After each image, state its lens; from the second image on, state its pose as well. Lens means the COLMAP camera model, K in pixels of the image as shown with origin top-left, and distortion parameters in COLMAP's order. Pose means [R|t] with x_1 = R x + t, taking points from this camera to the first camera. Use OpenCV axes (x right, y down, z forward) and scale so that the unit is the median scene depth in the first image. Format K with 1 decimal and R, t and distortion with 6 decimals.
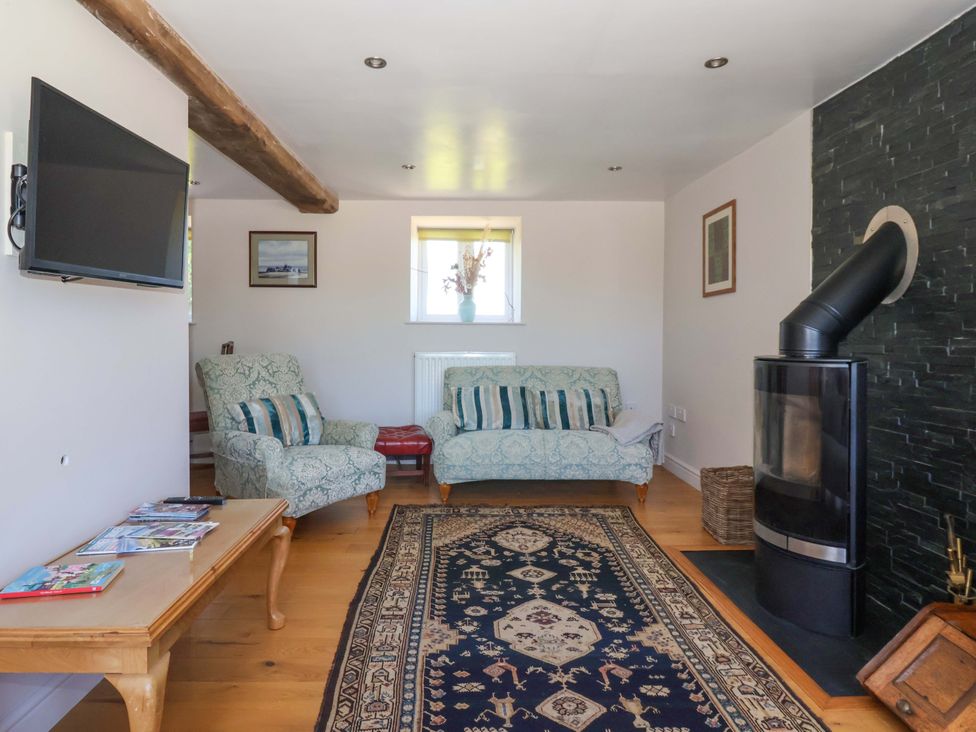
lens RADIAL K [[580.2, 0, 478.6], [0, 580.2, 345.7], [0, 0, 1]] dist [0.004925, -0.012376]
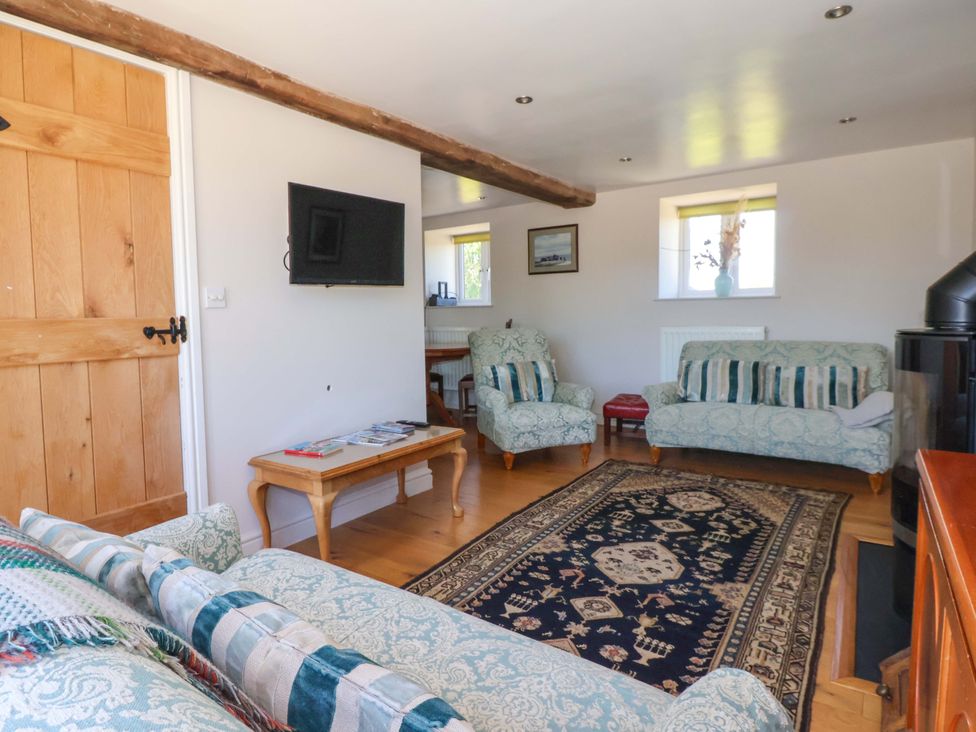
lens RADIAL K [[565.1, 0, 476.4], [0, 565.1, 350.6], [0, 0, 1]] dist [-0.000244, -0.002409]
pose [[0.805683, 0.019757, -0.592018, 0.437731], [0.010385, 0.998819, 0.047466, 0.003206], [0.592256, -0.044391, 0.804526, -0.079917]]
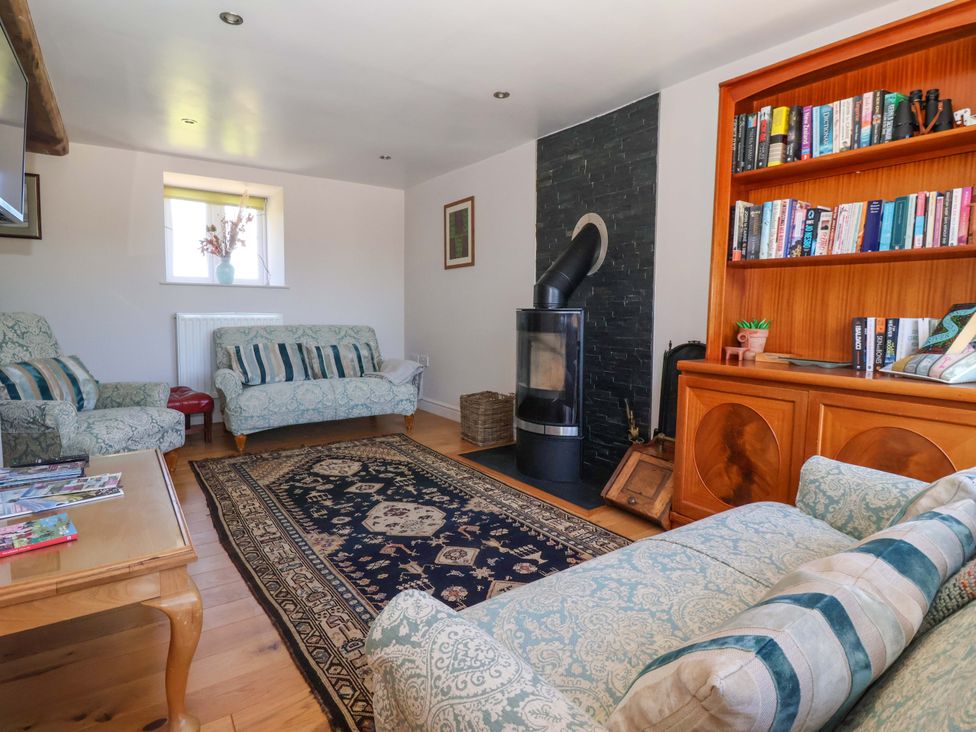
lens RADIAL K [[514.1, 0, 480.3], [0, 514.1, 348.3], [0, 0, 1]] dist [0.003974, -0.015004]
pose [[0.834637, -0.038413, 0.549459, -0.297224], [0.005159, 0.998067, 0.061939, 0.035702], [-0.550776, -0.048862, 0.833221, -0.021440]]
